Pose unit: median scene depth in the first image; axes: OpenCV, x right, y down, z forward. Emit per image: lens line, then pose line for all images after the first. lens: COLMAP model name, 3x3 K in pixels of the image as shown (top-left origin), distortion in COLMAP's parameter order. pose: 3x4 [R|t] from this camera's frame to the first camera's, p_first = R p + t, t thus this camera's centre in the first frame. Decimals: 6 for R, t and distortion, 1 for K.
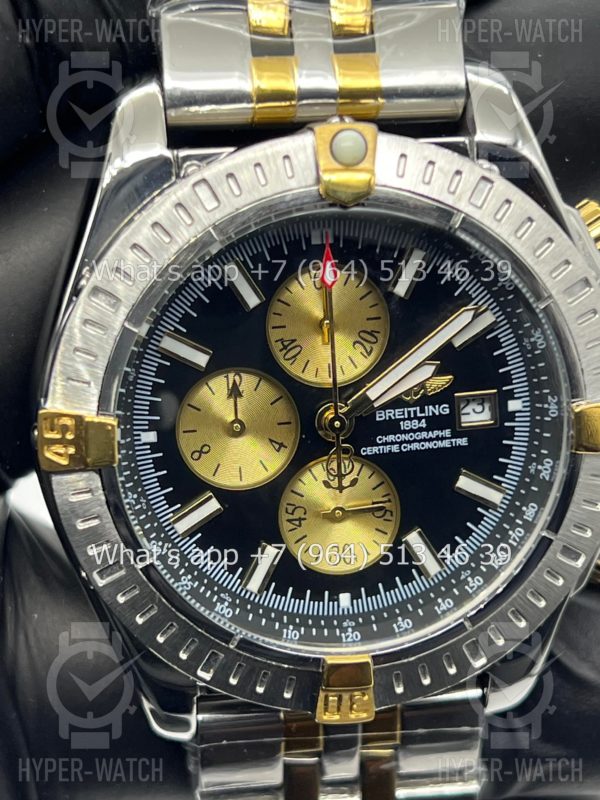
lens RADIAL K [[1881.1, 0, 300.0], [0, 1881.1, 400.0], [0, 0, 1]] dist [0.244318, -0.126986]
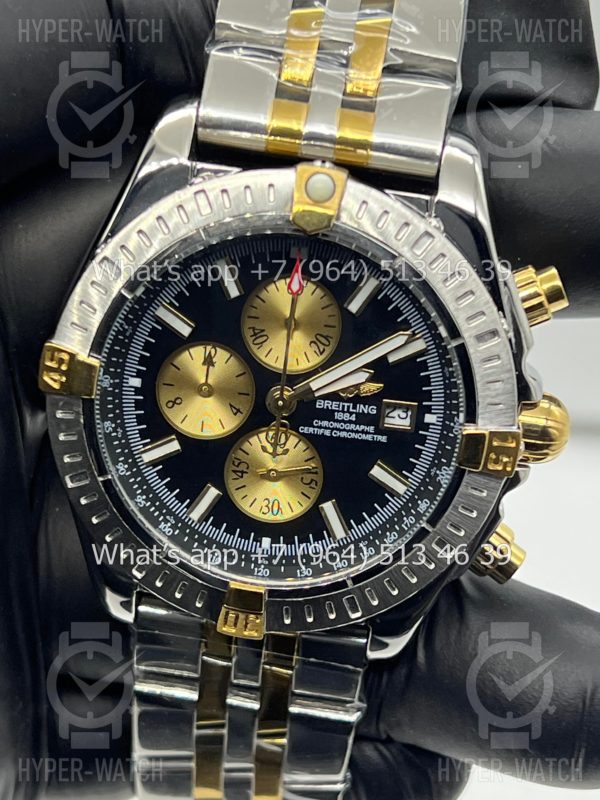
lens RADIAL K [[1854.1, 0, 298.9], [0, 1854.1, 432.0], [0, 0, 1]] dist [0.297953, -0.652561]
pose [[0.966236, 0.210586, -0.148464, 0.215555], [-0.204899, 0.977359, 0.052788, -0.035472], [0.156219, -0.020586, 0.987508, -0.209877]]
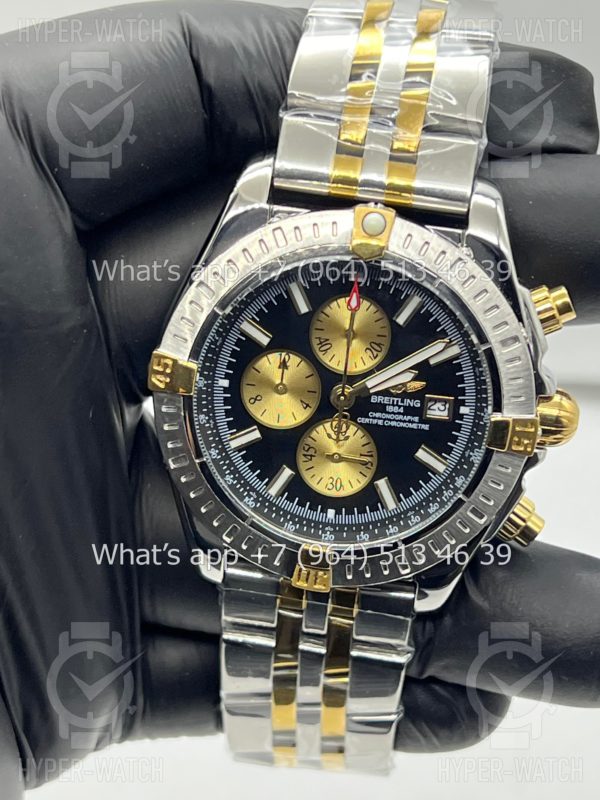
lens RADIAL K [[1817.7, 0, 300.0], [0, 1817.7, 400.0], [0, 0, 1]] dist [0.320485, -0.326281]
pose [[0.965224, 0.195797, -0.173222, 0.241093], [-0.195657, 0.980506, 0.018058, -0.005853], [0.173381, 0.016462, 0.984717, -0.462855]]
